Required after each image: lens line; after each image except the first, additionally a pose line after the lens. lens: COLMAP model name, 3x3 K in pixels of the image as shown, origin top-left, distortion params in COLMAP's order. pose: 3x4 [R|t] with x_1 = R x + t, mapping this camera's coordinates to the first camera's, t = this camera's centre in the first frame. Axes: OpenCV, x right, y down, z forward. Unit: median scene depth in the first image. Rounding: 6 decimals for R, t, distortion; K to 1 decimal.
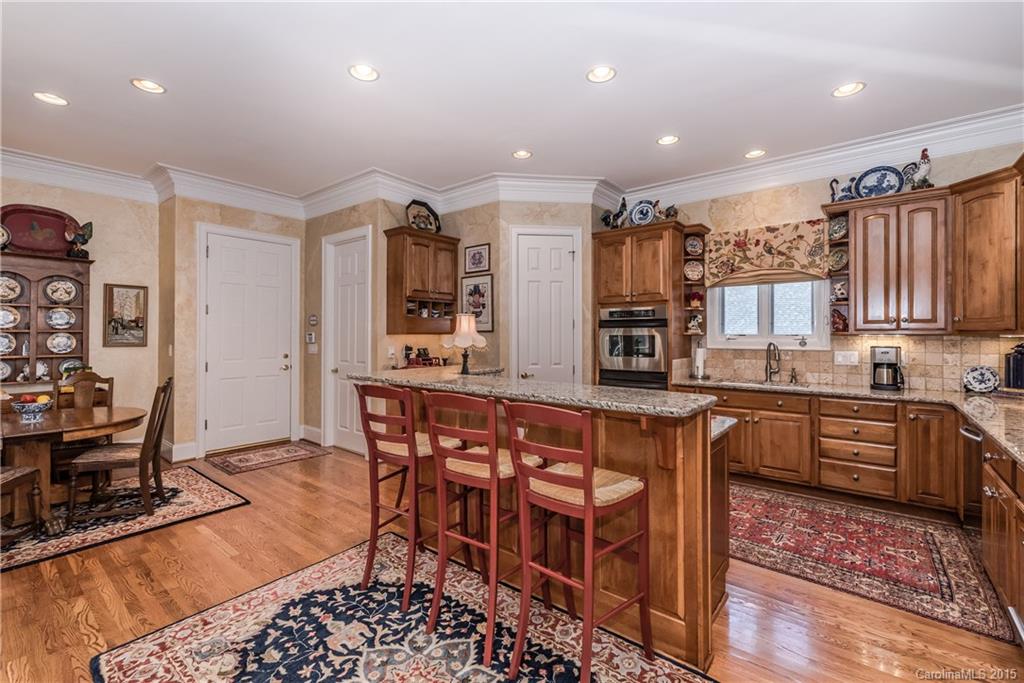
lens RADIAL K [[447.4, 0, 507.8], [0, 447.4, 331.5], [0, 0, 1]] dist [-0.000149, -0.000194]
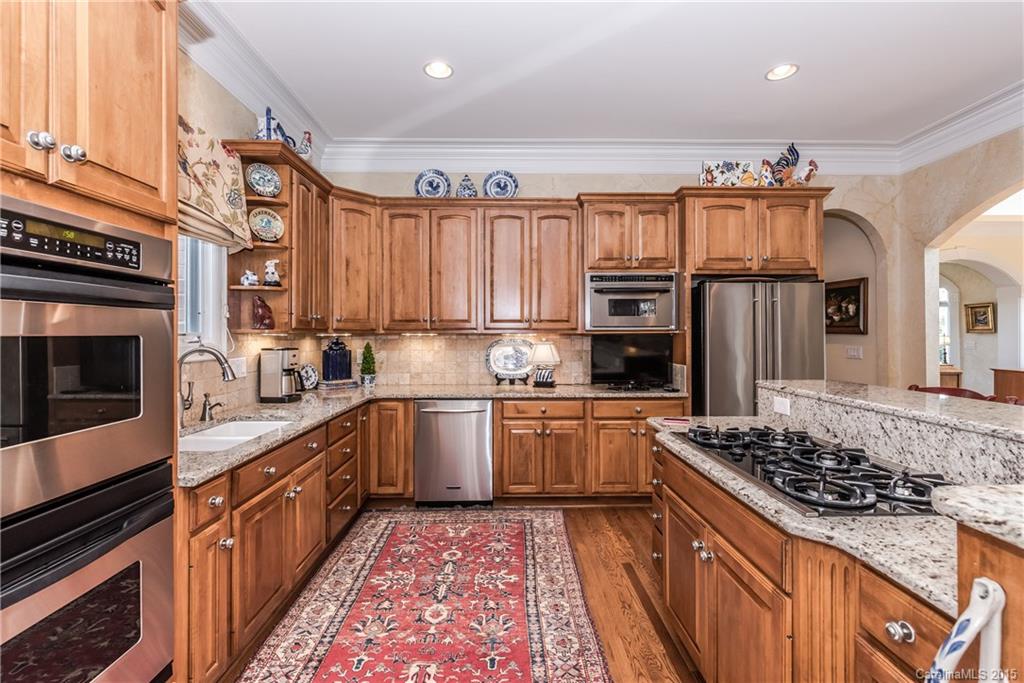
lens RADIAL K [[447.4, 0, 507.8], [0, 447.4, 331.5], [0, 0, 1]] dist [-0.000149, -0.000194]
pose [[-0.645250, 0.008009, 0.763929, -0.040689], [-0.001573, 0.999929, -0.011812, 0.014248], [-0.763969, -0.008824, -0.645192, 1.437809]]
